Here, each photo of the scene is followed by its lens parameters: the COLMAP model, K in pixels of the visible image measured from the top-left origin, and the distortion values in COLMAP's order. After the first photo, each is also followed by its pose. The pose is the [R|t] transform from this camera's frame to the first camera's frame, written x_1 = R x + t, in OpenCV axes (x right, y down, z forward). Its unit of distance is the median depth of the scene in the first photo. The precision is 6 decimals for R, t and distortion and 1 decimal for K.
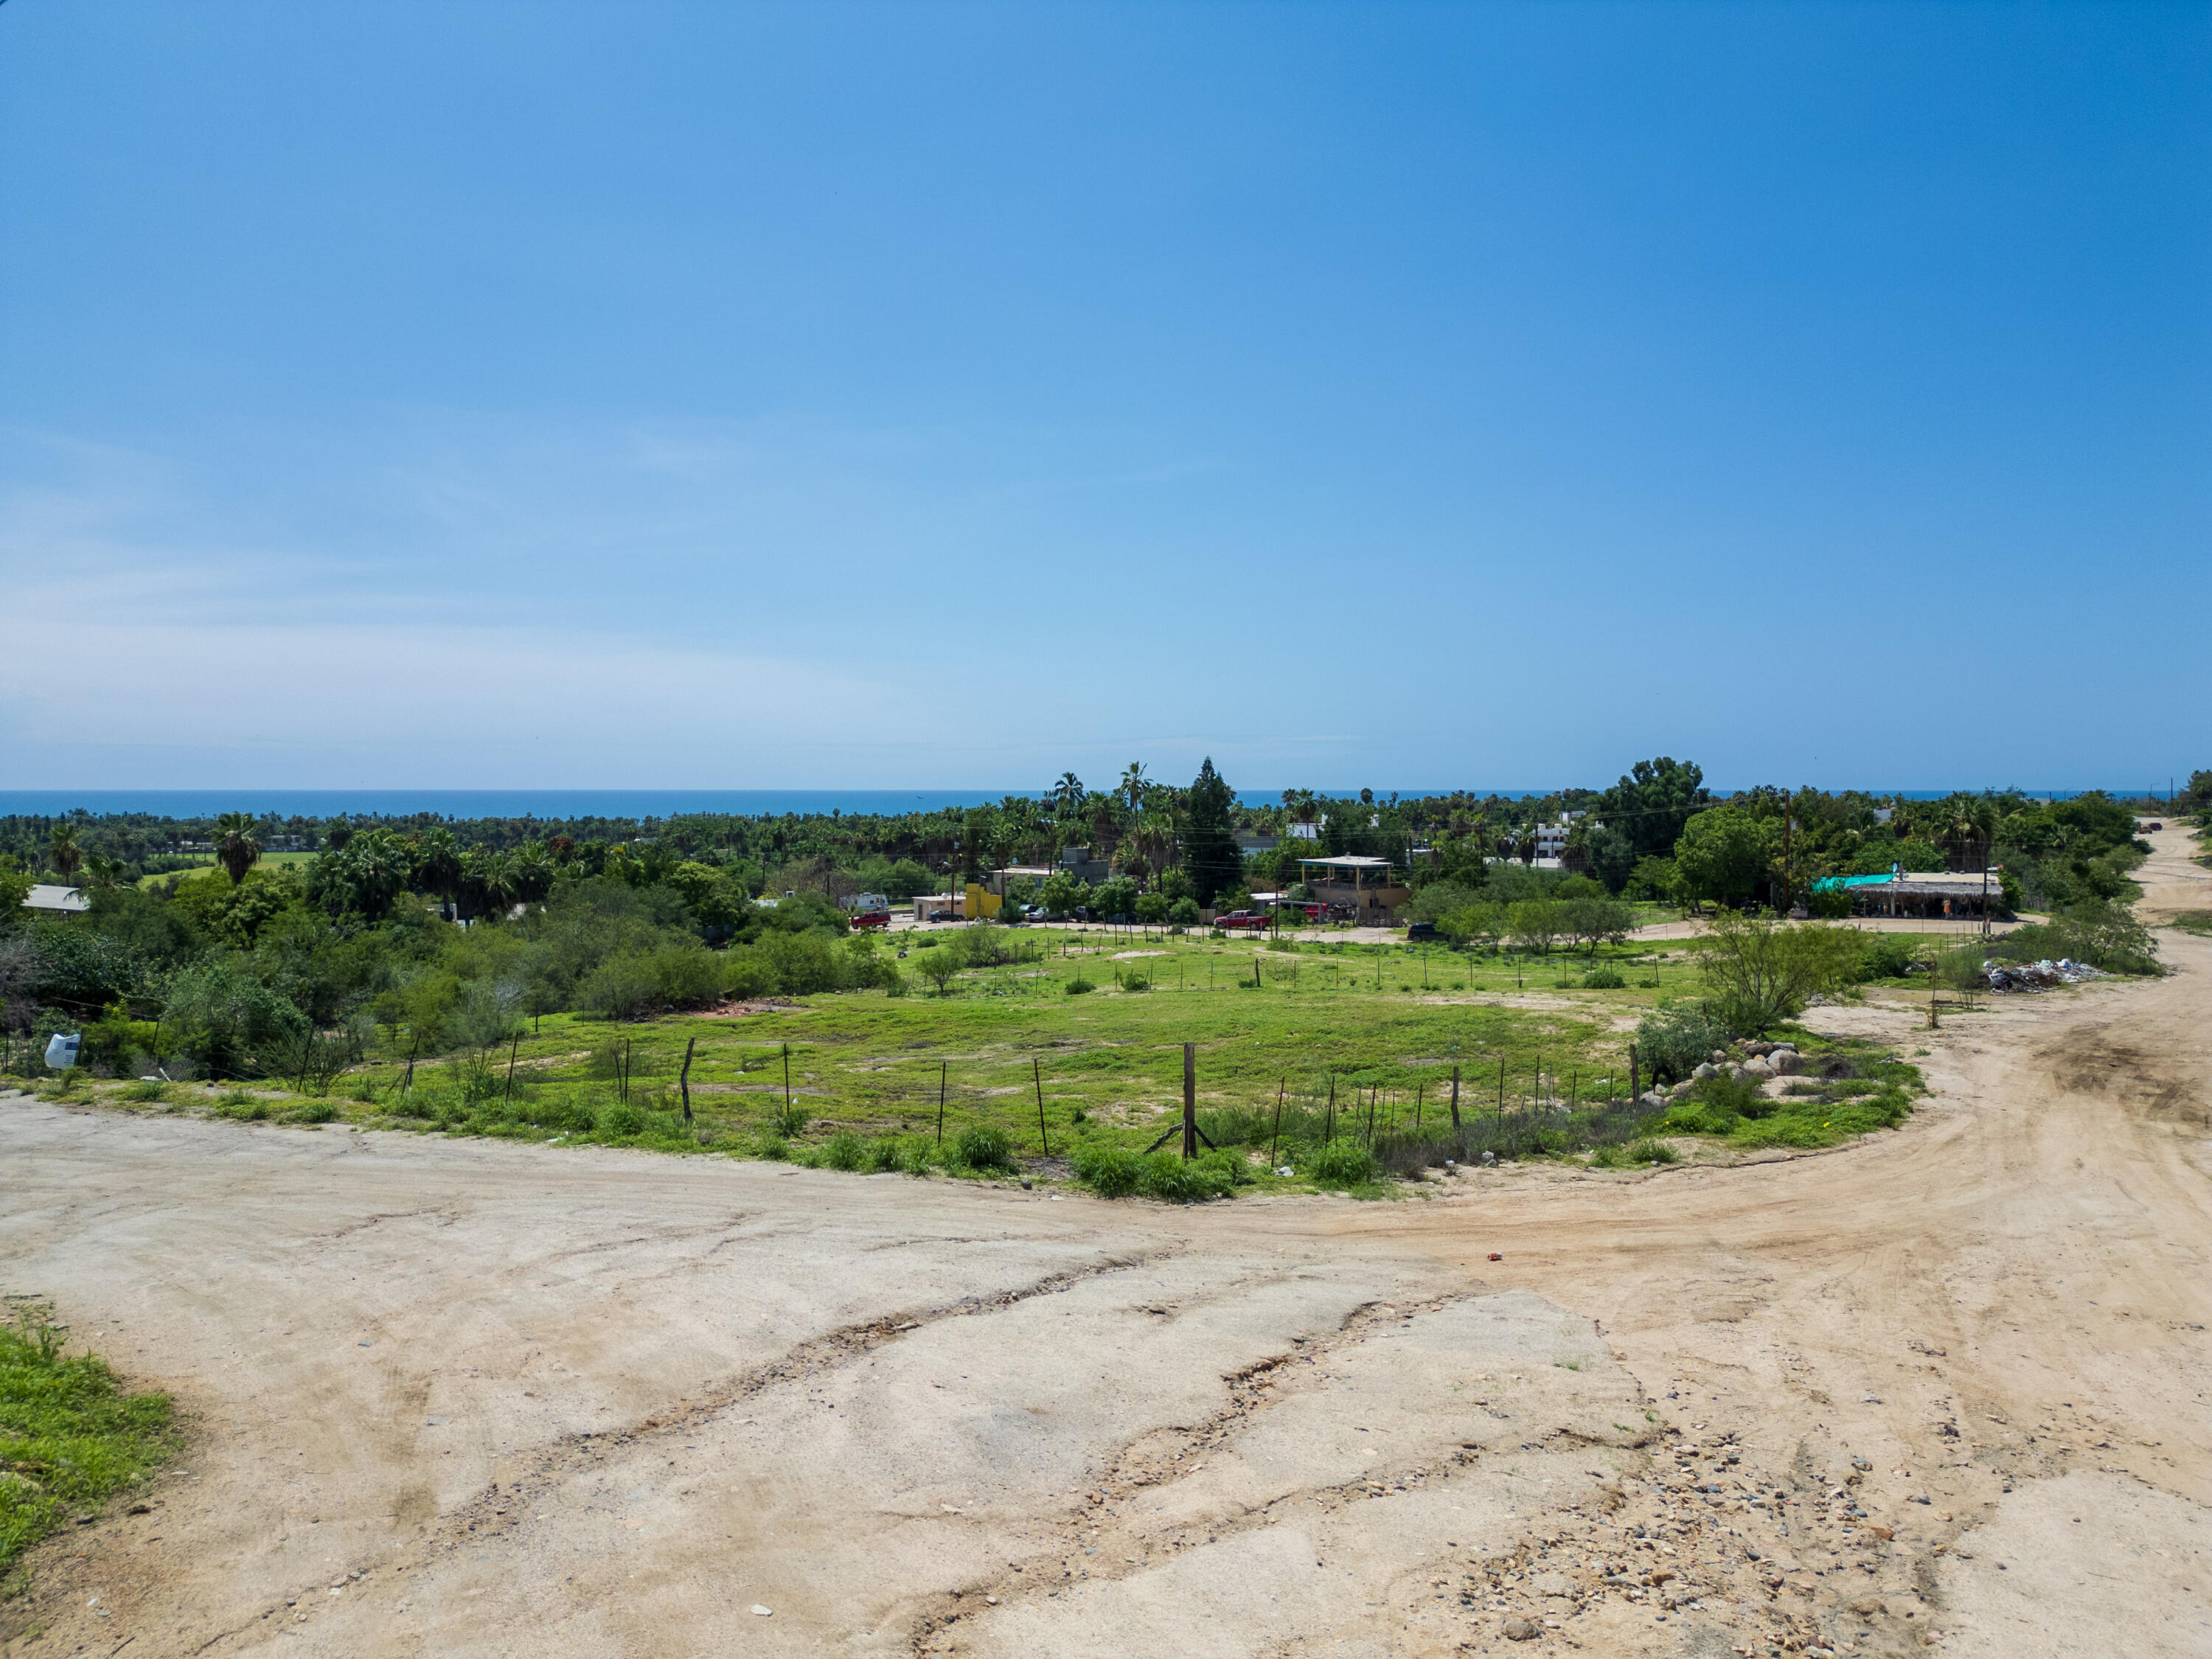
lens RADIAL K [[1546.5, 0, 1112.8], [0, 1546.5, 809.9], [0, 0, 1]] dist [0.083193, -0.093543]
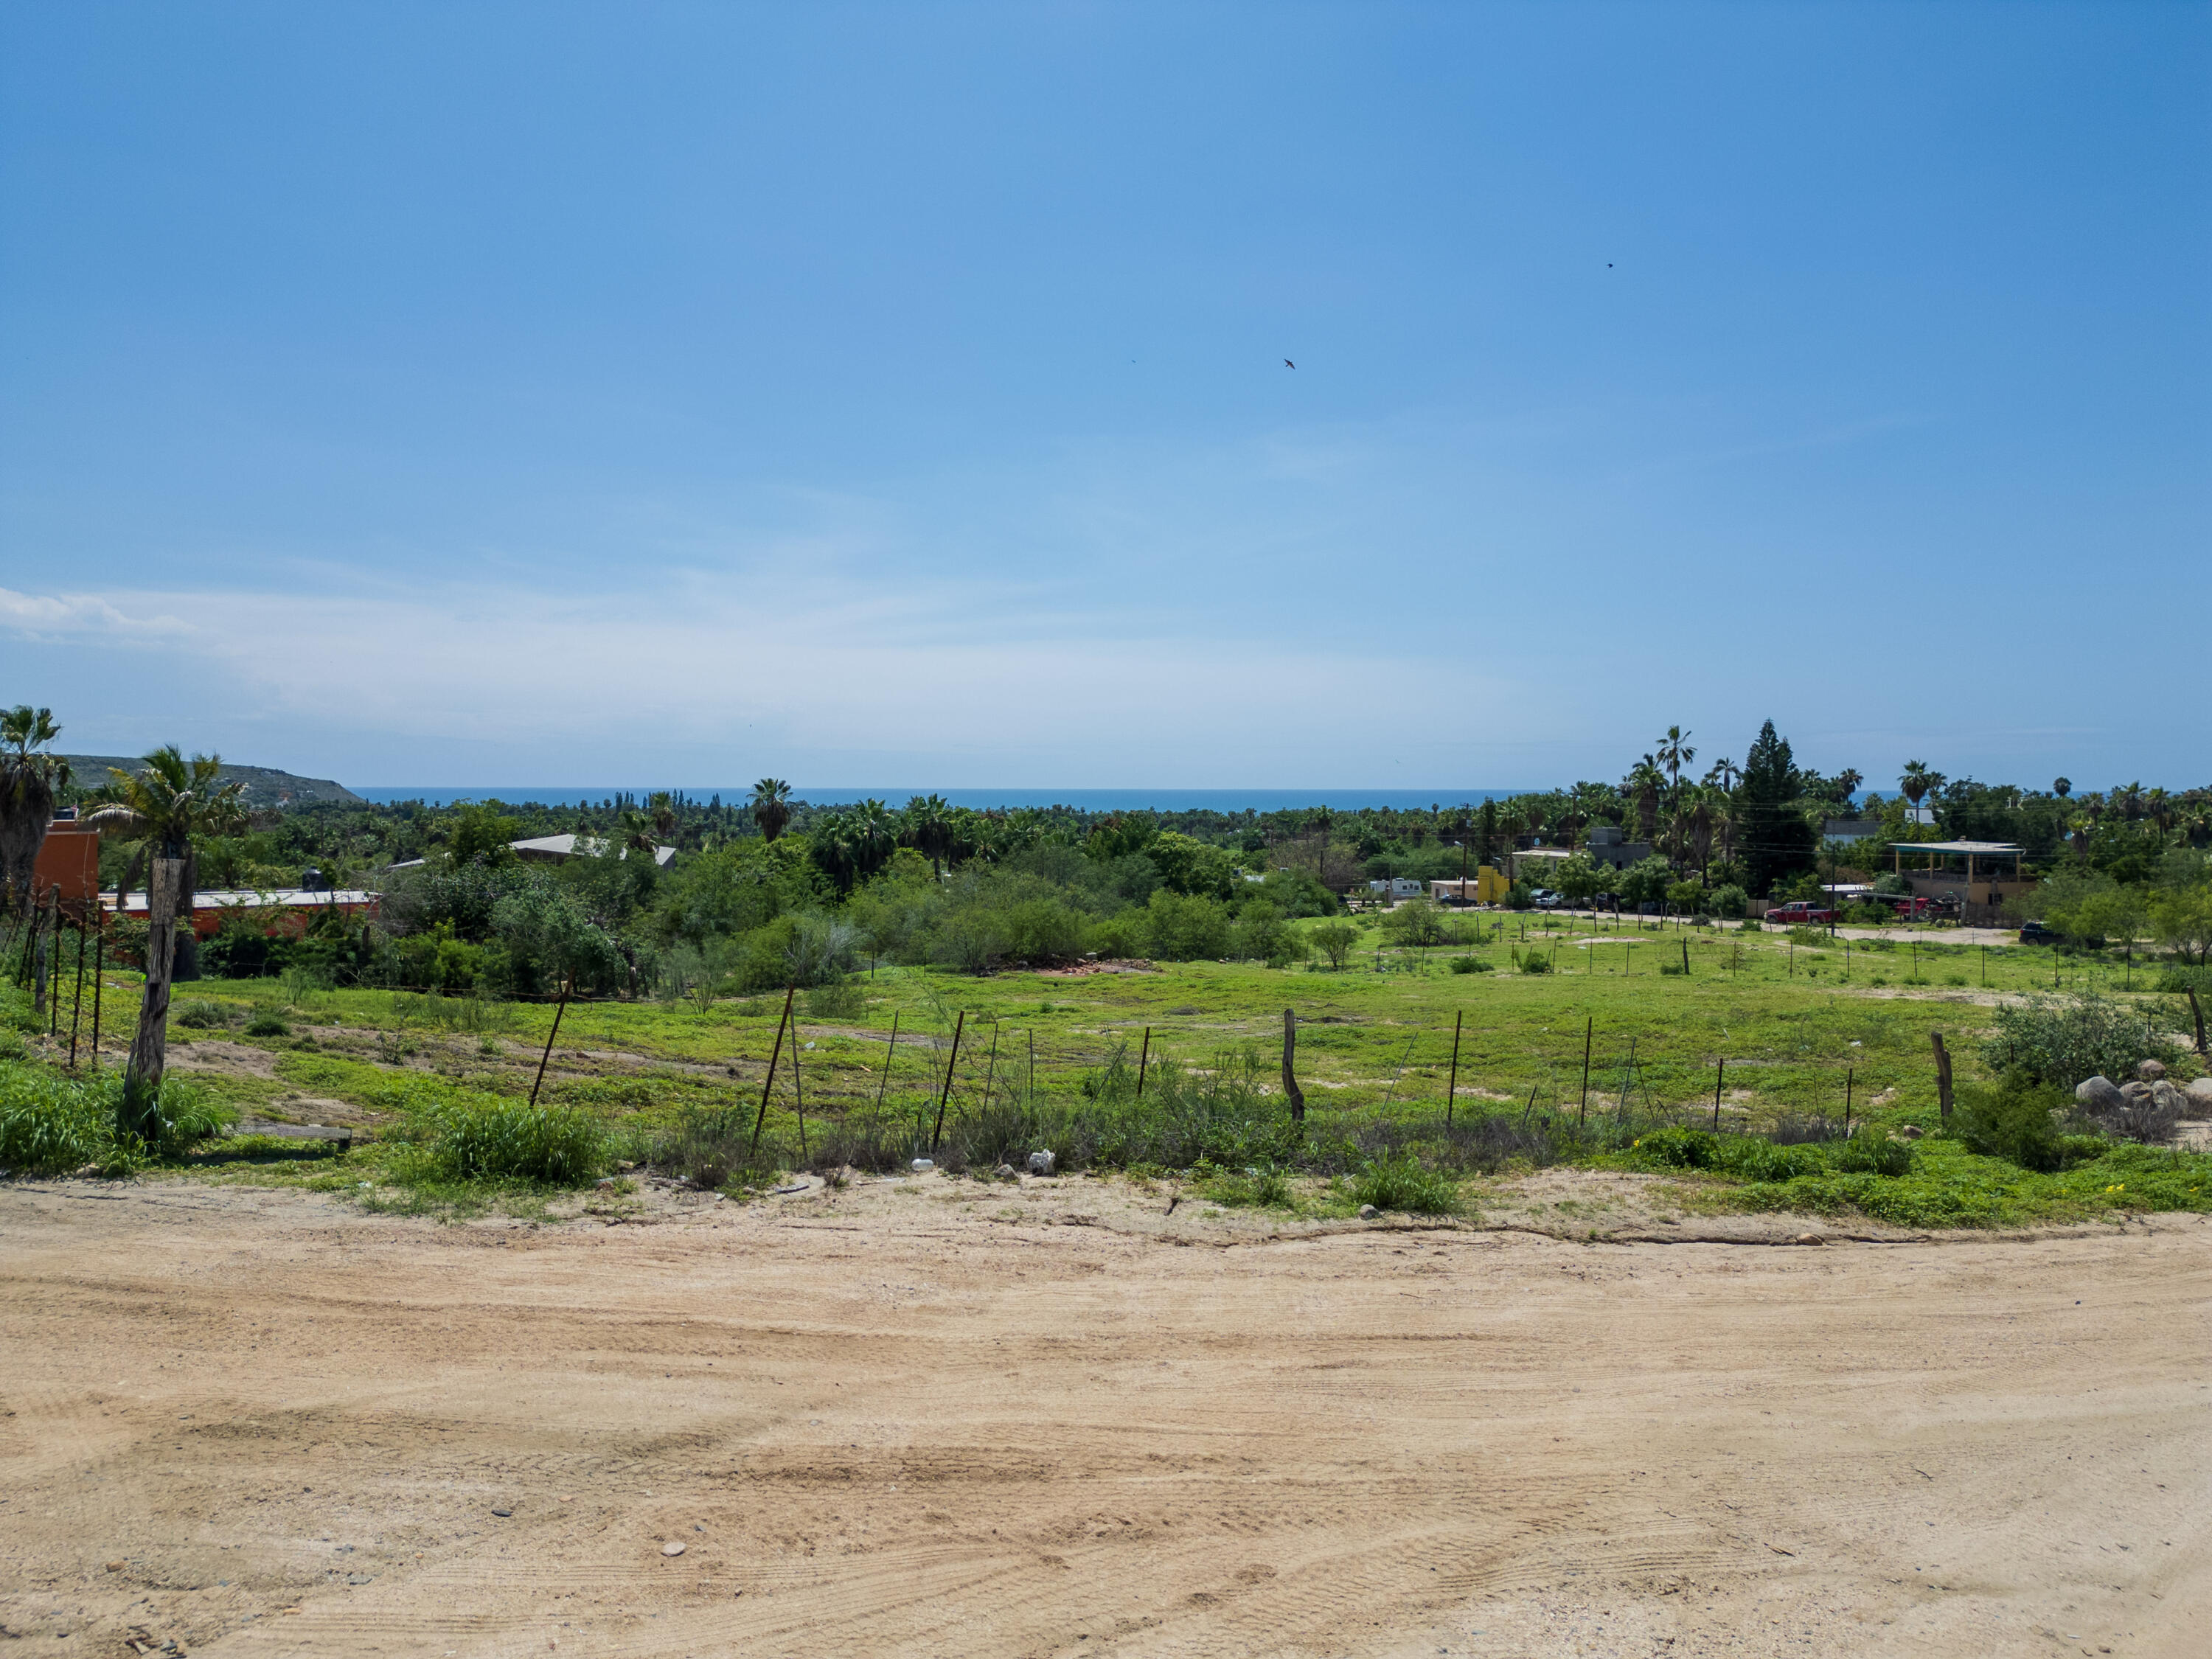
lens RADIAL K [[1546.5, 0, 1112.8], [0, 1546.5, 809.9], [0, 0, 1]] dist [0.083193, -0.093543]
pose [[0.919738, 0.007838, -0.392456, 0.091646], [-0.008298, 0.999965, 0.000522, 0.023458], [0.392446, 0.002776, 0.919771, 0.117347]]
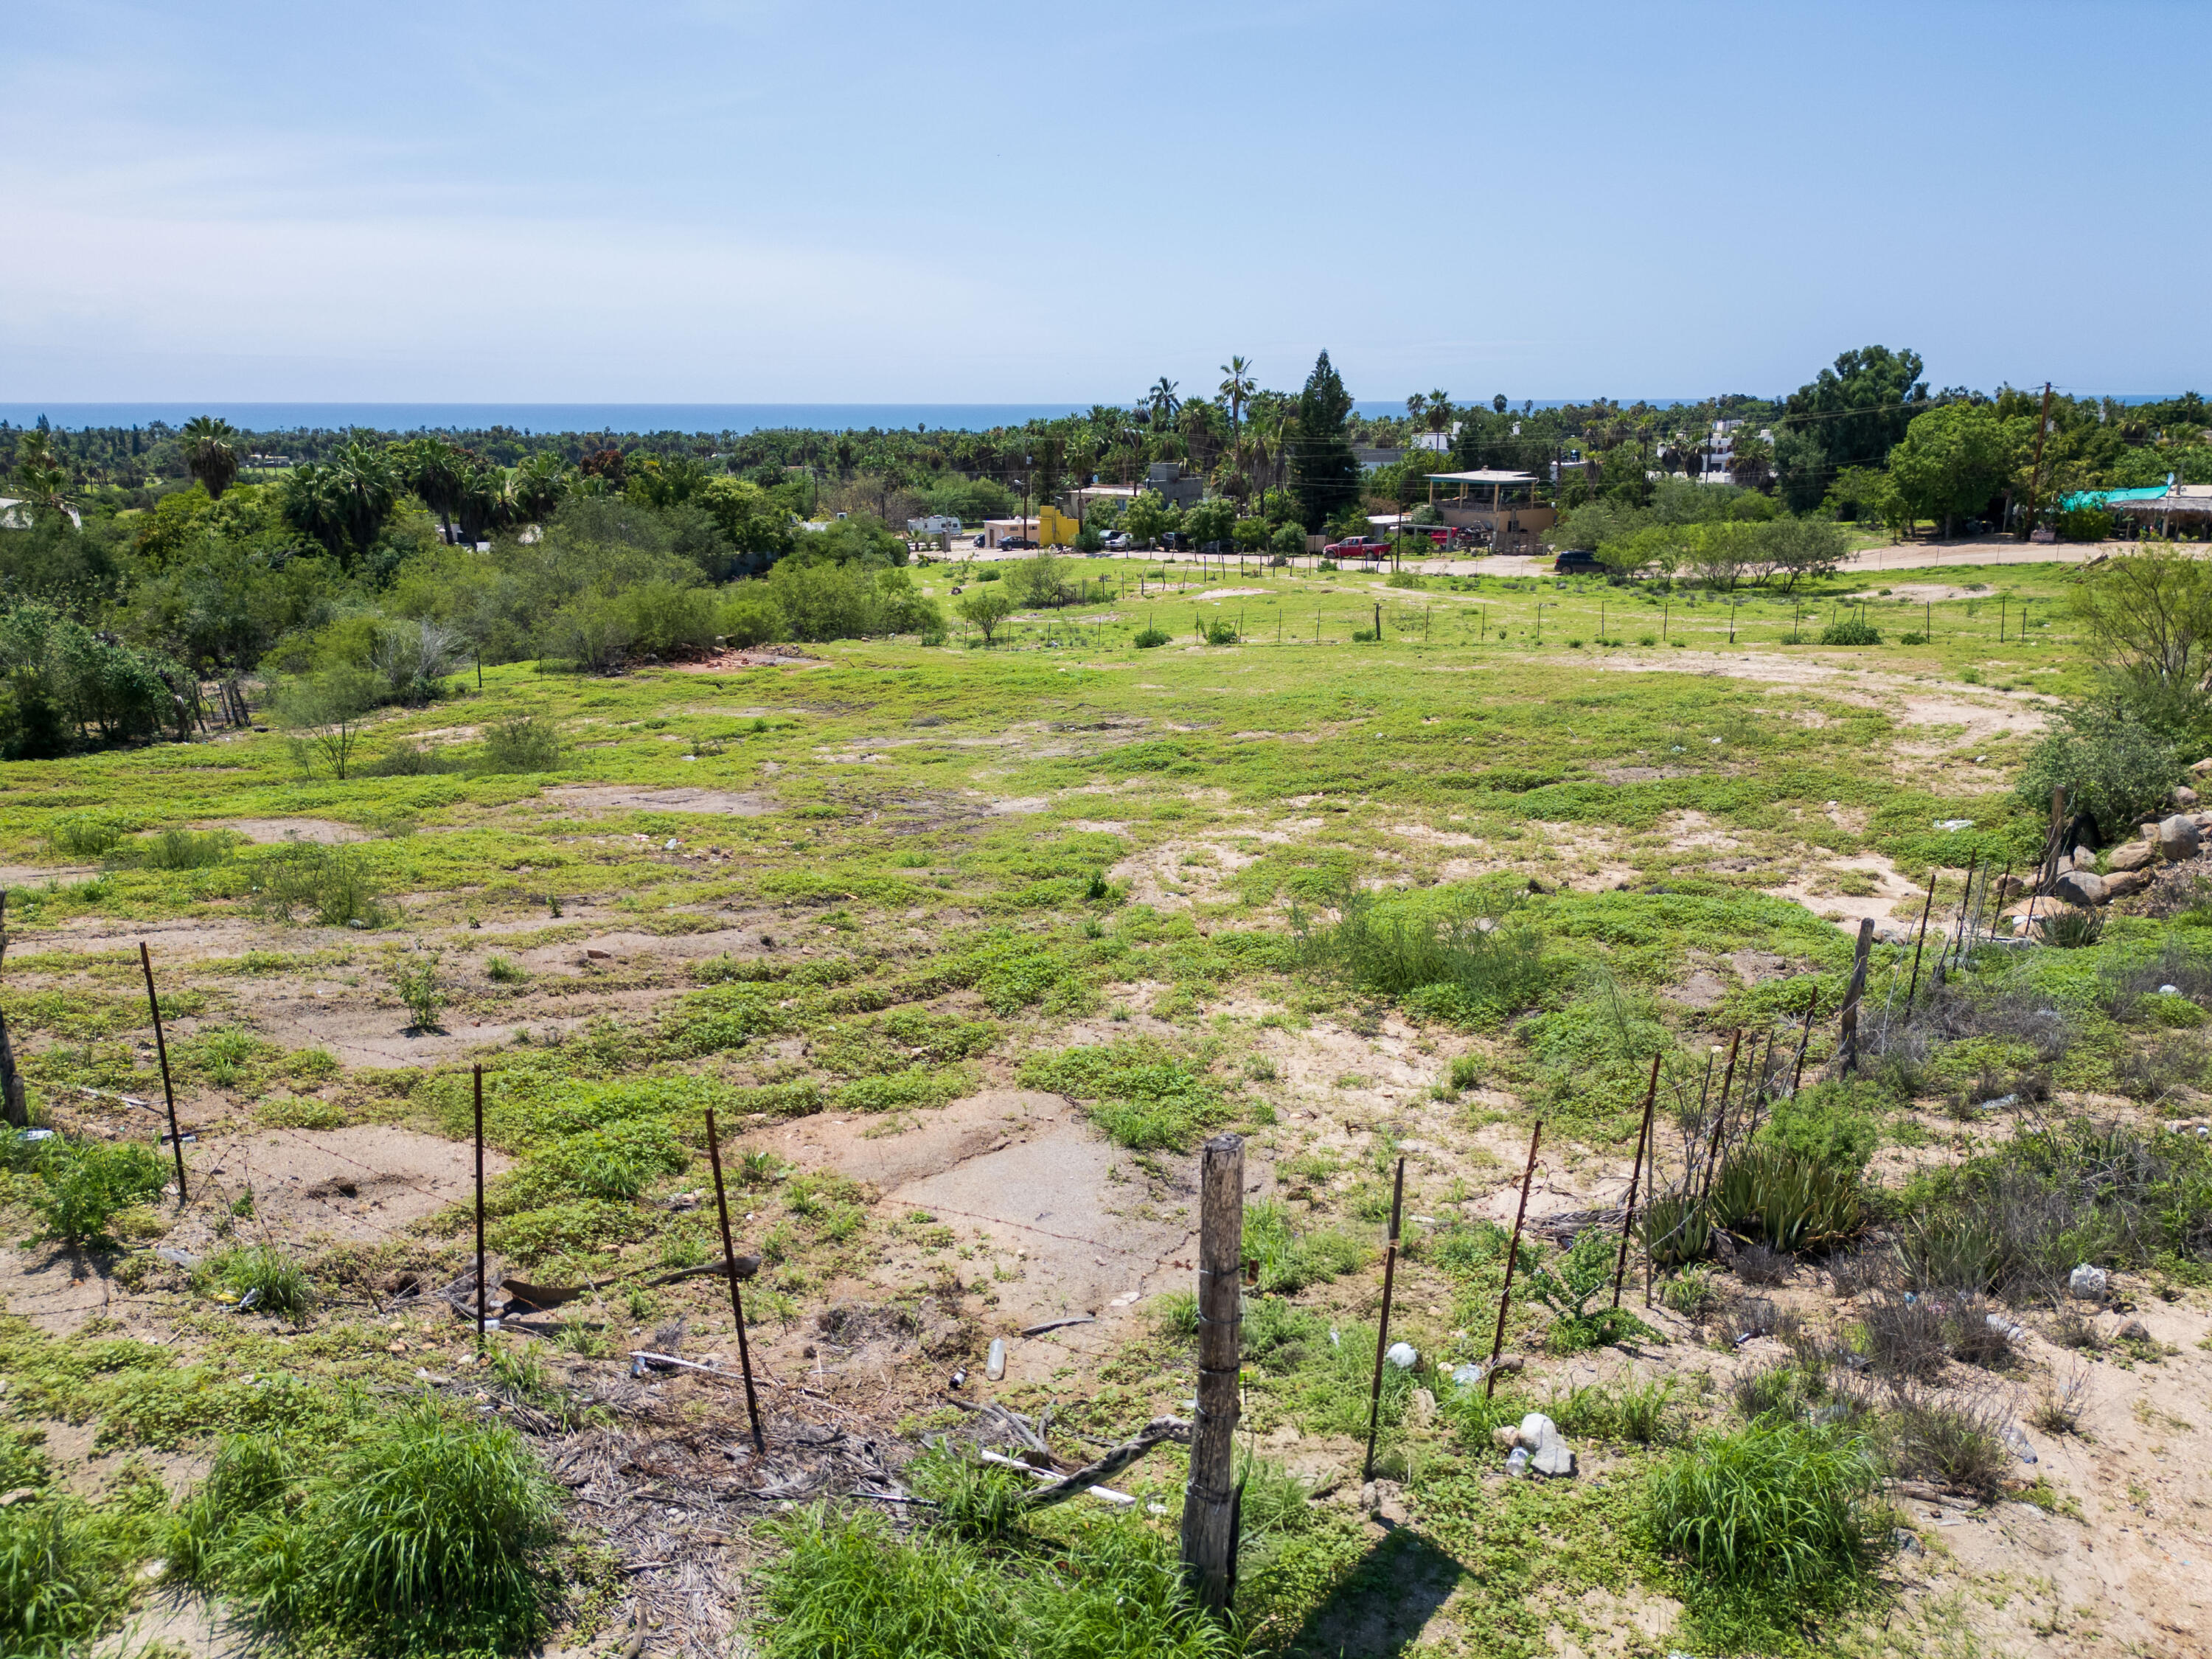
lens RADIAL K [[1561.5, 0, 1106.5], [0, 1561.5, 846.6], [0, 0, 1]] dist [0.081945, -0.090513]
pose [[0.997566, 0.014725, -0.068157, 0.008400], [0.003424, 0.965924, 0.258803, 0.006636], [0.069645, -0.258407, 0.963522, 0.136610]]
